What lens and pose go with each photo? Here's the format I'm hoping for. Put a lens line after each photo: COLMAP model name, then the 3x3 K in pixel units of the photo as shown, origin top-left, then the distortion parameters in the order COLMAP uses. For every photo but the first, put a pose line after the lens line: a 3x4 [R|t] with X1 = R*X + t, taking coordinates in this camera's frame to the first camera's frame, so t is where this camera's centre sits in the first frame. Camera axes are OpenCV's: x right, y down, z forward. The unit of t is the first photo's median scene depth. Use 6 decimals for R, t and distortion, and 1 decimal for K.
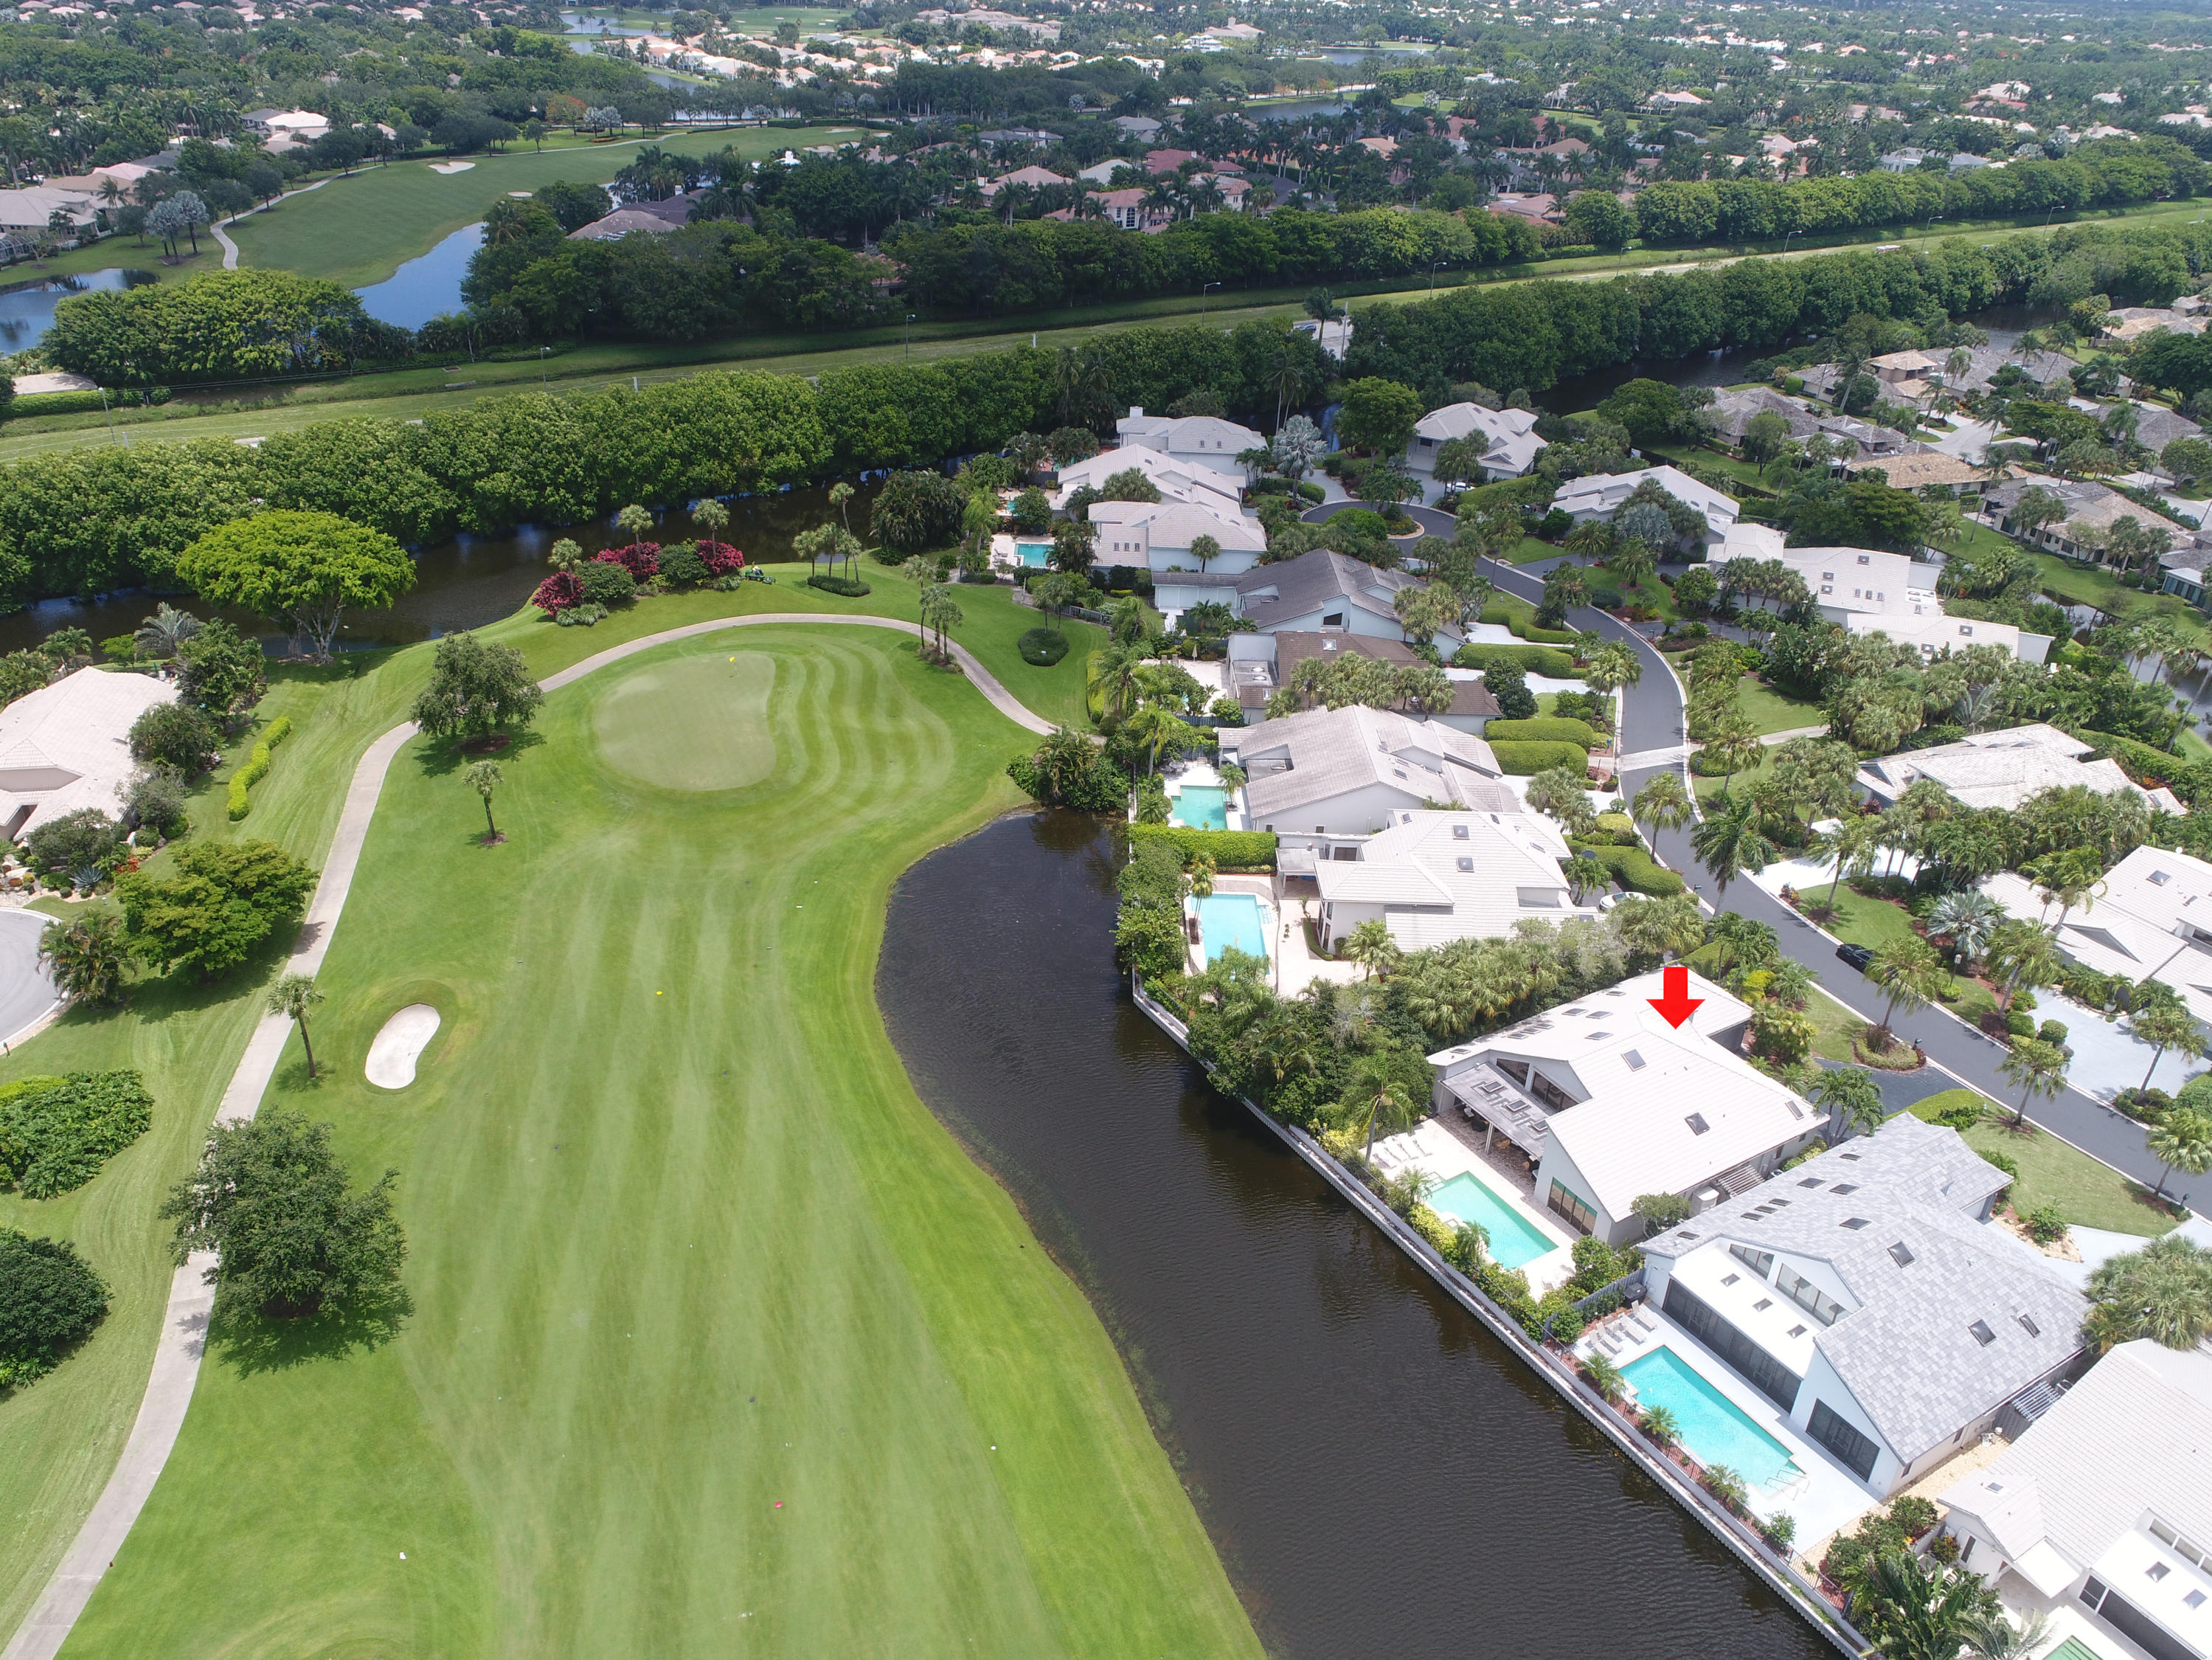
lens RADIAL K [[1669.9, 0, 1107.7], [0, 1669.9, 838.0], [0, 0, 1]] dist [-0.006060, -0.007472]
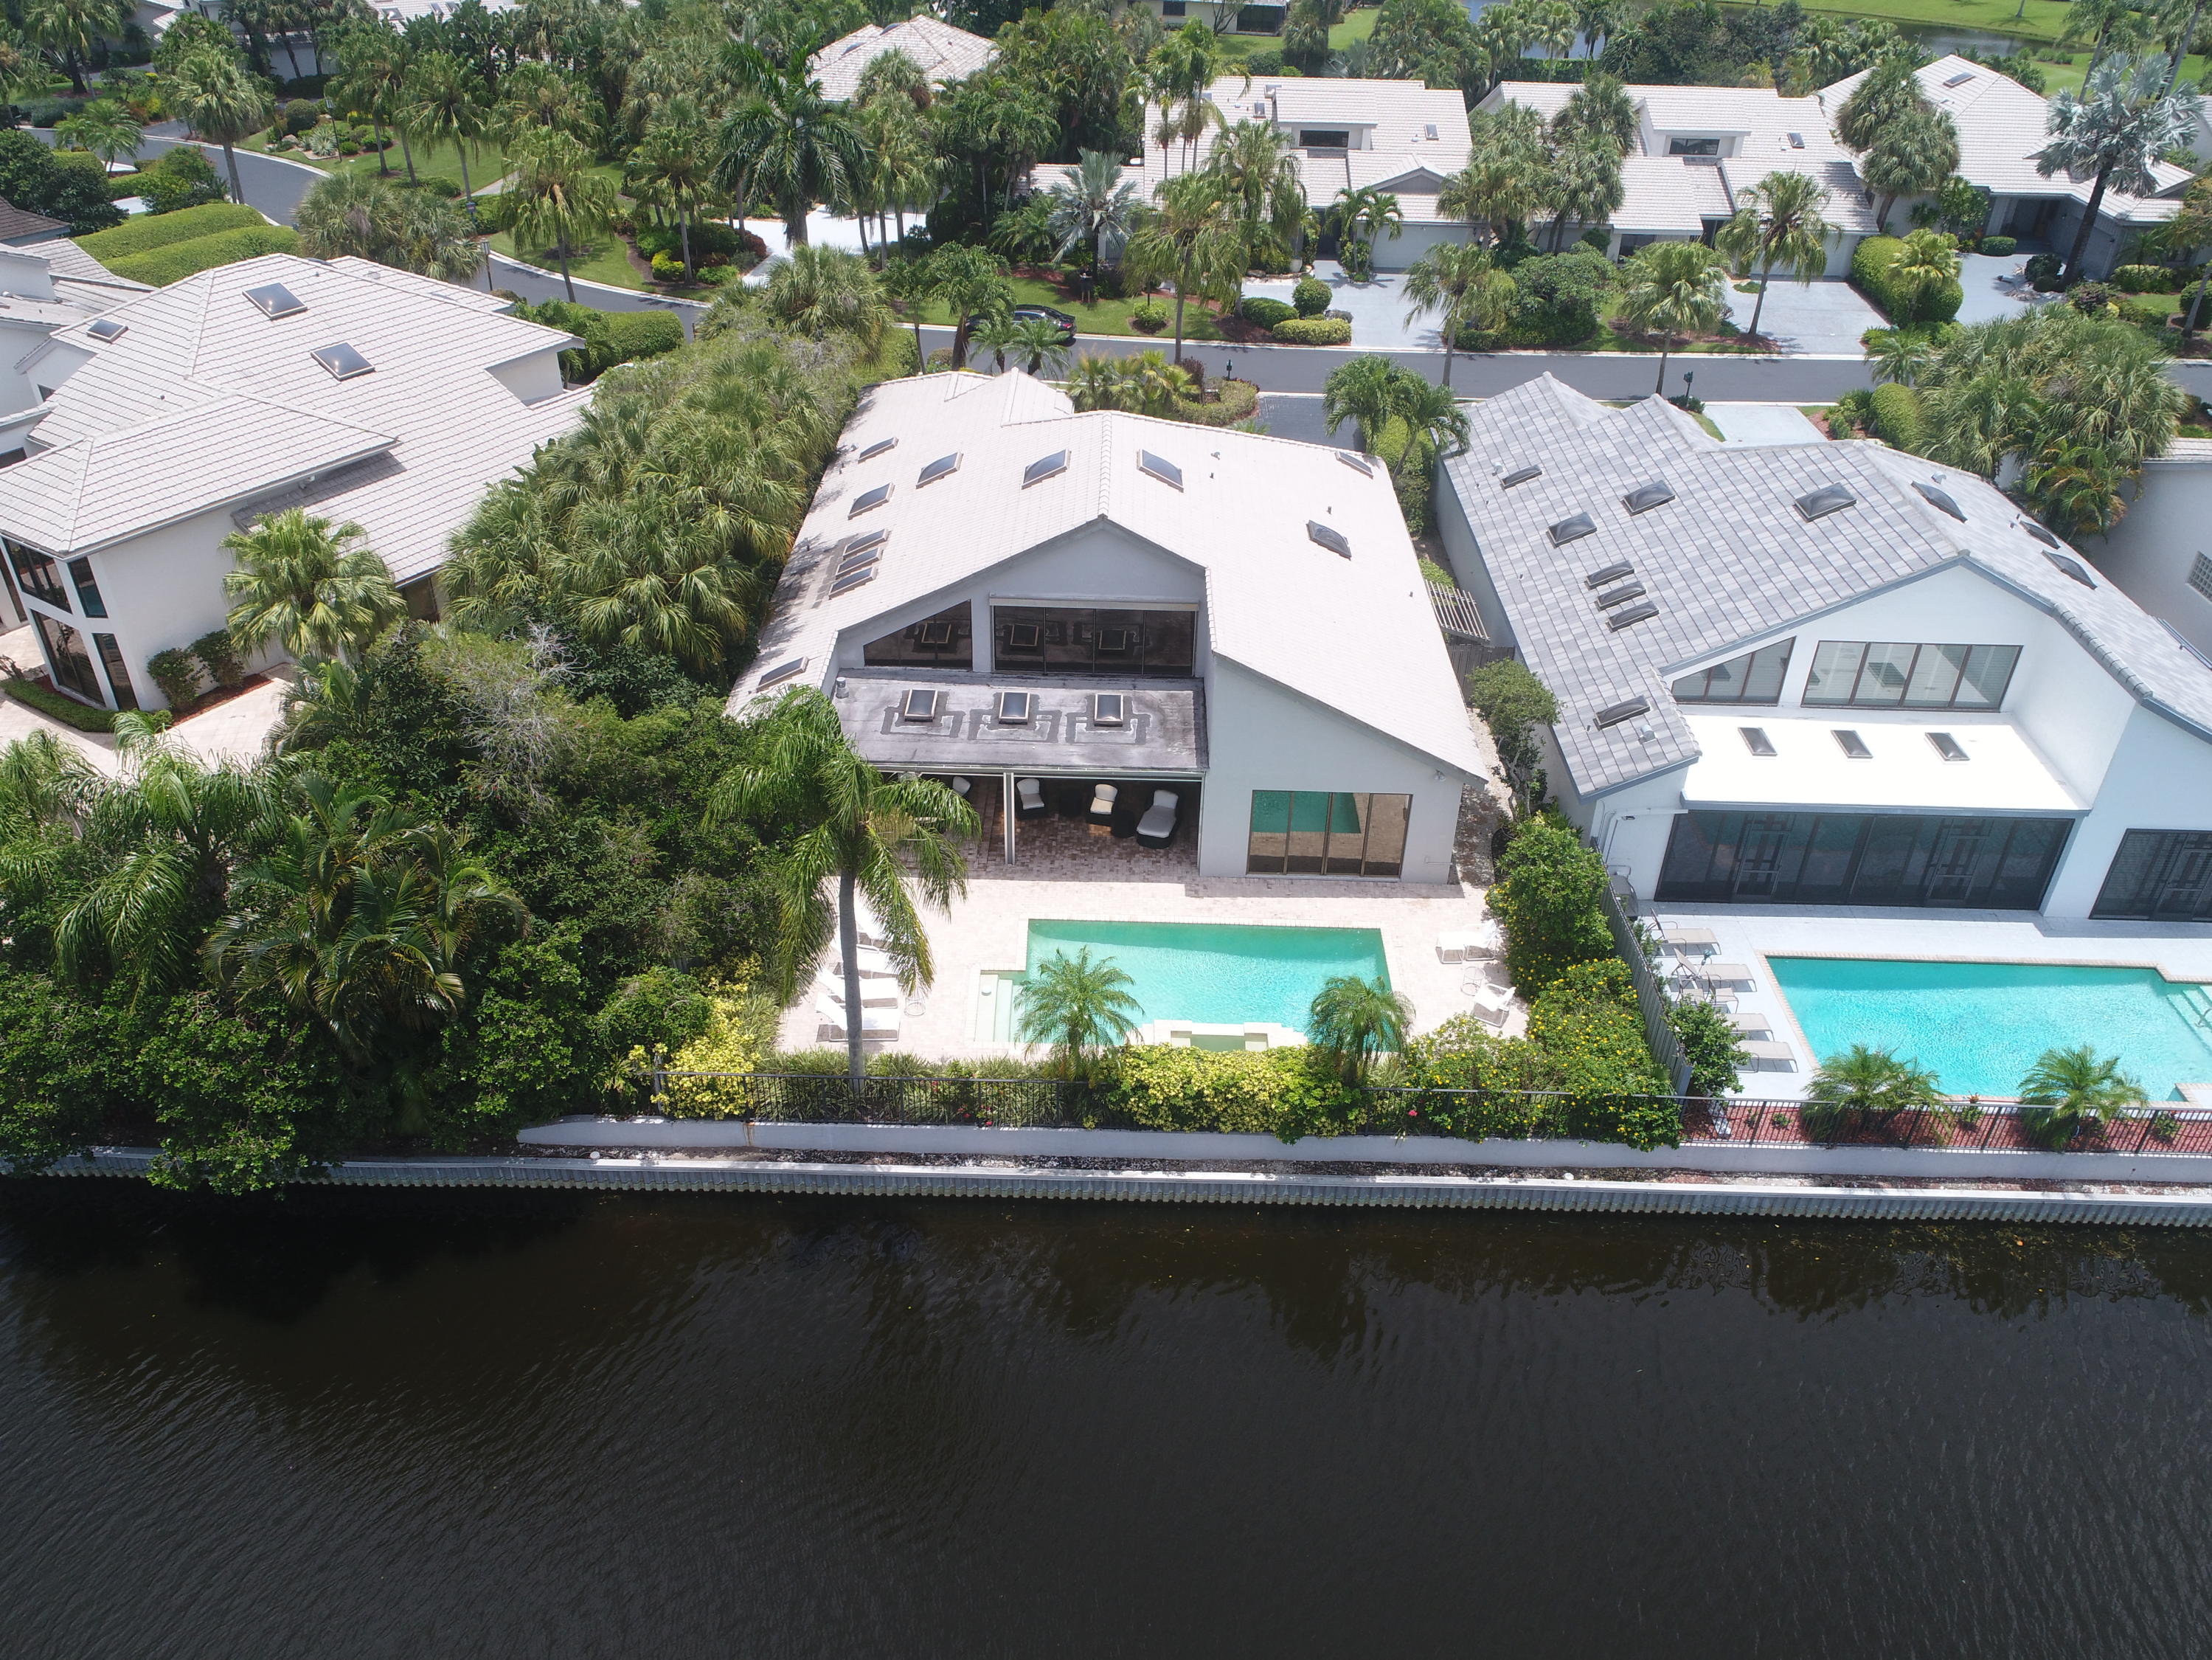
lens RADIAL K [[1669.9, 0, 1107.7], [0, 1669.9, 838.0], [0, 0, 1]] dist [-0.006060, -0.007472]
pose [[0.544627, -0.488752, 0.681545, -0.011634], [0.407203, 0.864529, 0.294576, 0.086428], [-0.733190, 0.117093, 0.669867, 0.759284]]
